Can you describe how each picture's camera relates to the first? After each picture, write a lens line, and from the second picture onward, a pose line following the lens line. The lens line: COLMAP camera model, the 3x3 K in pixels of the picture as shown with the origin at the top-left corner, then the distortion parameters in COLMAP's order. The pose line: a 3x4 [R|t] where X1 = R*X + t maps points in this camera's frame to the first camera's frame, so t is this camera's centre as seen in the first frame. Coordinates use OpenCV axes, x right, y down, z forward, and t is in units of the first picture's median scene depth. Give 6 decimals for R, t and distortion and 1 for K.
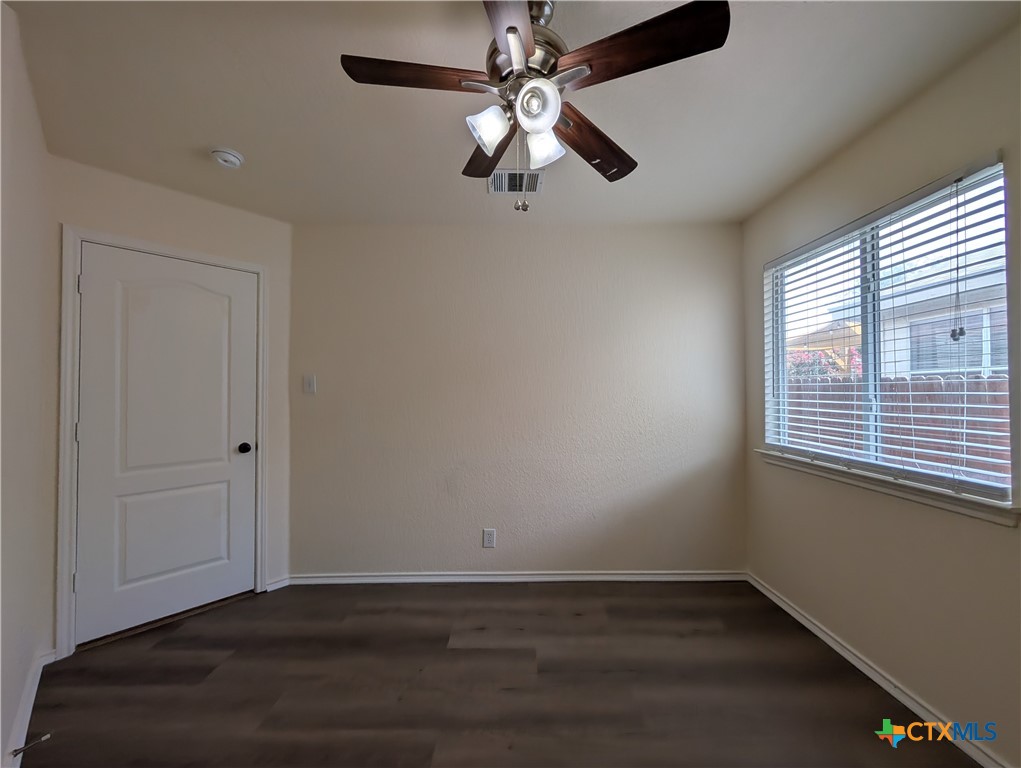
lens RADIAL K [[386.8, 0, 512.8], [0, 386.8, 385.1], [0, 0, 1]] dist [0.000184, 0.000230]
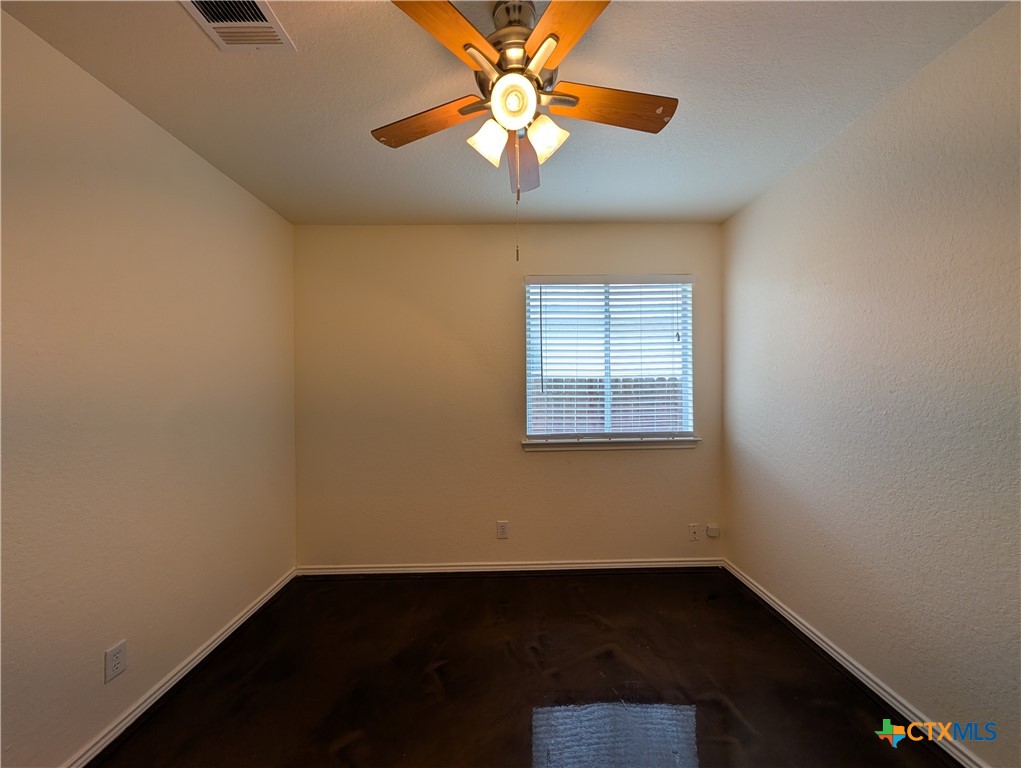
lens RADIAL K [[386.8, 0, 512.8], [0, 386.8, 385.1], [0, 0, 1]] dist [0.000184, 0.000230]
pose [[-0.014197, 0.005297, 0.999885, -0.562242], [-0.007299, 0.999959, -0.005401, 0.014364], [-0.999873, -0.007375, -0.014157, 1.263555]]
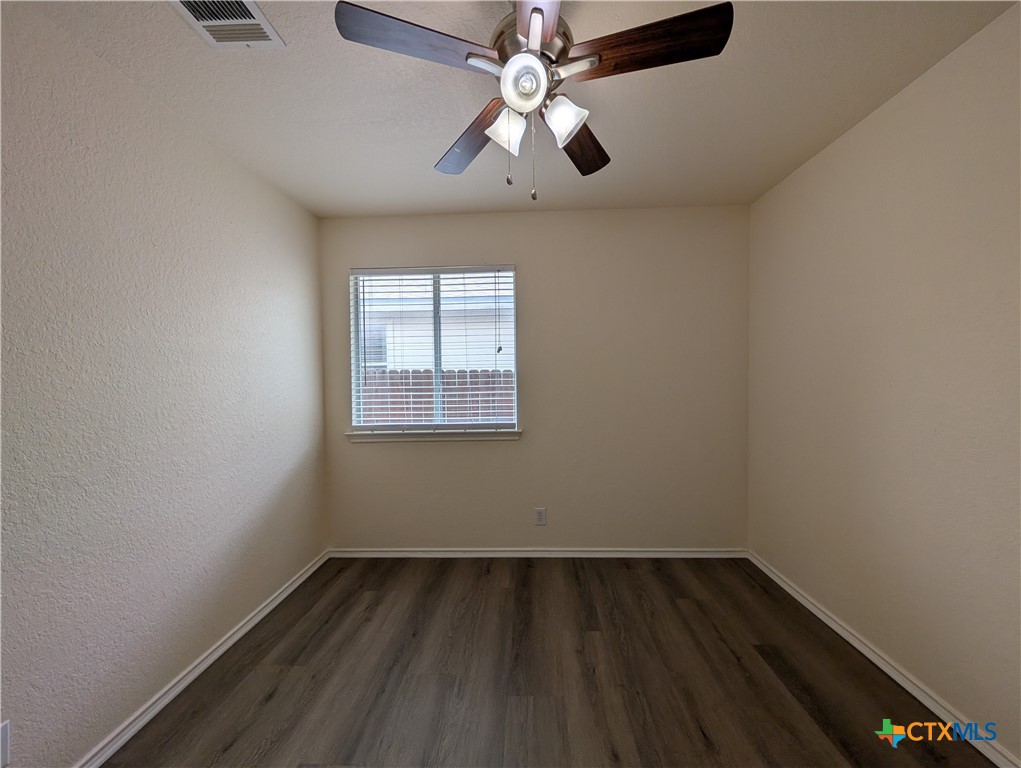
lens RADIAL K [[386.8, 0, 512.8], [0, 386.8, 385.1], [0, 0, 1]] dist [0.000184, 0.000230]
pose [[0.047248, -0.023455, 0.998608, -0.549349], [-0.001663, 0.999721, 0.023560, 0.002231], [-0.998882, -0.002774, 0.047196, 0.565593]]
